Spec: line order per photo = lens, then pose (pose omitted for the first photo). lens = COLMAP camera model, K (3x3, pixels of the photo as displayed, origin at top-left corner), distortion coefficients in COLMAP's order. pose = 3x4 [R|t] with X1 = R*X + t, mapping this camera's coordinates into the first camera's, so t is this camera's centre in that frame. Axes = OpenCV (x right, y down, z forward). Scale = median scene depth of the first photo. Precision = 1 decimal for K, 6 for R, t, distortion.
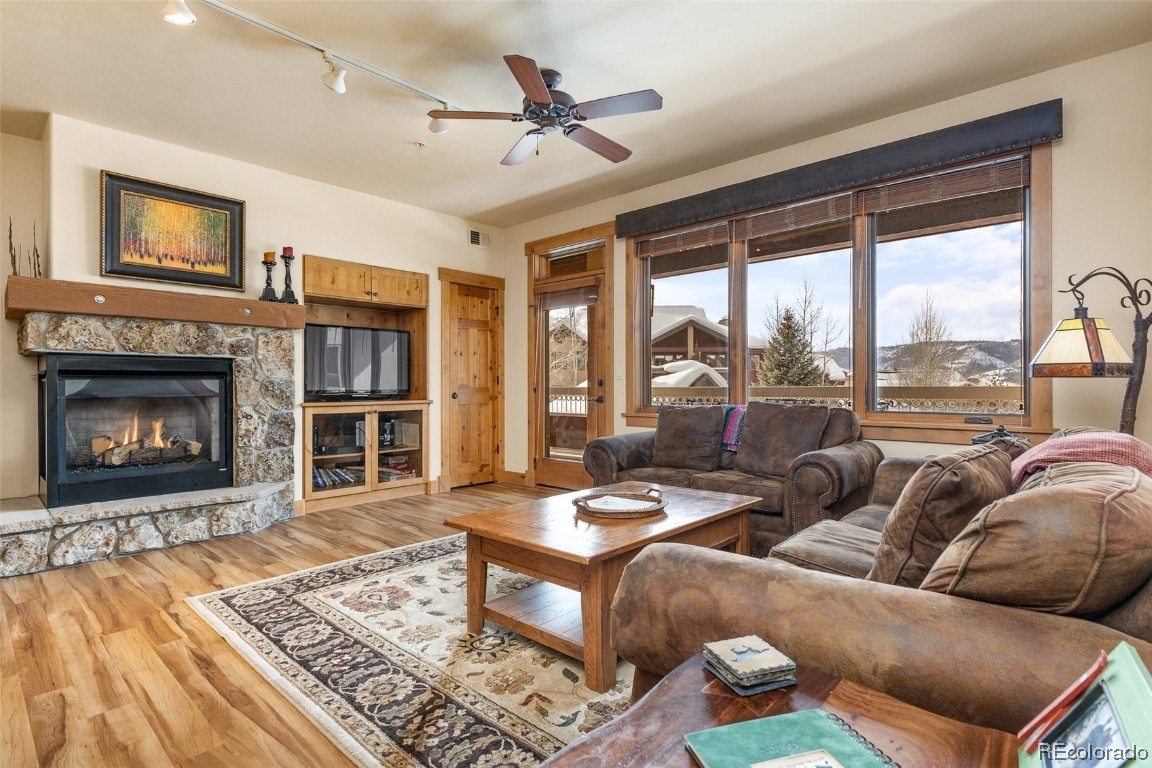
lens RADIAL K [[569.5, 0, 576.0], [0, 569.5, 384.0], [0, 0, 1]] dist [0.001241, 0.000038]
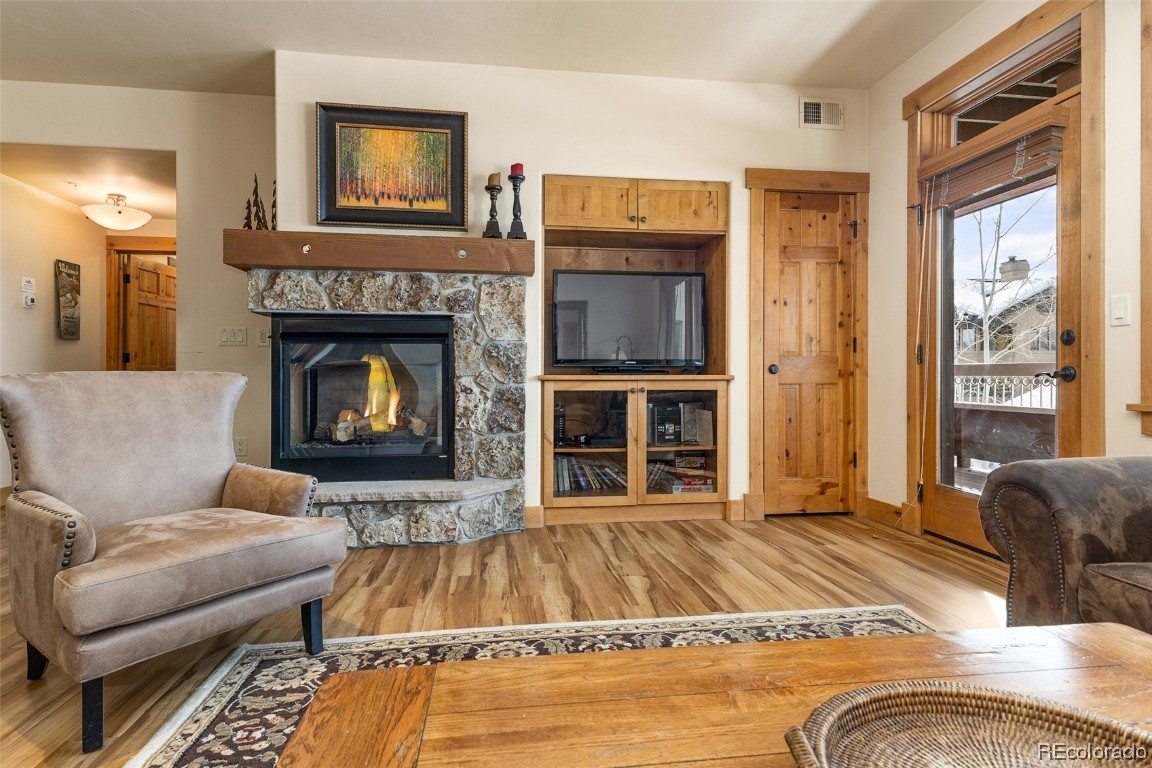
lens RADIAL K [[611.6, 0, 579.4], [0, 611.6, 373.0], [0, 0, 1]] dist [0.019615, -0.000307]
pose [[0.776122, 0.001321, -0.630582, 0.063900], [-0.000472, 0.999999, 0.001514, 0.031442], [0.630583, -0.000877, 0.776121, 0.445070]]
